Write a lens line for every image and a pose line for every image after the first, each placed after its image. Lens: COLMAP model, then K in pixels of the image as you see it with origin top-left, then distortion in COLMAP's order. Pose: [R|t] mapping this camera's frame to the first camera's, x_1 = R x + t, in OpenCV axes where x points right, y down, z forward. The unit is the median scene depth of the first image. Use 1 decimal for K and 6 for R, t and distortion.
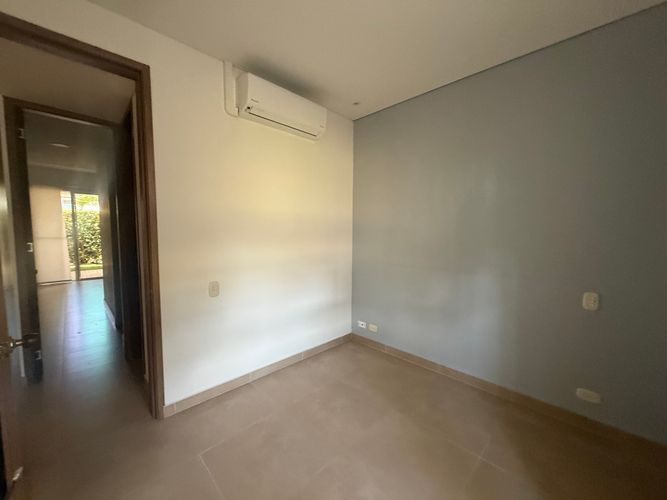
lens RADIAL K [[265.7, 0, 331.0], [0, 265.7, 250.8], [0, 0, 1]] dist [-0.002274, 0.000406]
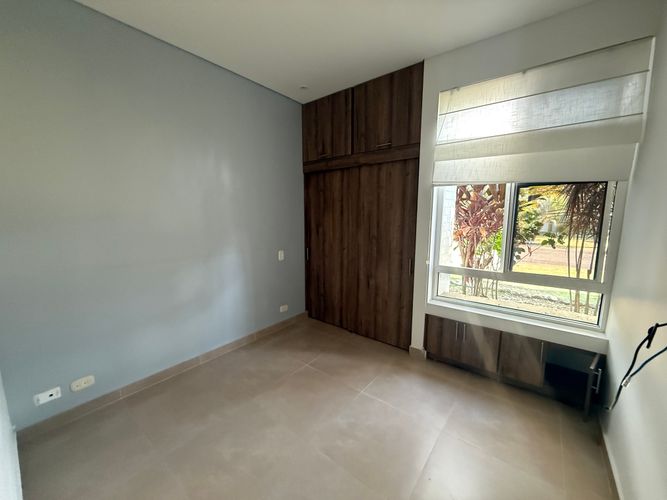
lens RADIAL K [[265.7, 0, 331.0], [0, 265.7, 250.8], [0, 0, 1]] dist [-0.002274, 0.000406]
pose [[-0.130114, -0.143624, 0.981042, -0.644615], [0.066365, 0.985972, 0.153148, -0.071876], [-0.989275, 0.085034, -0.118757, 0.734721]]
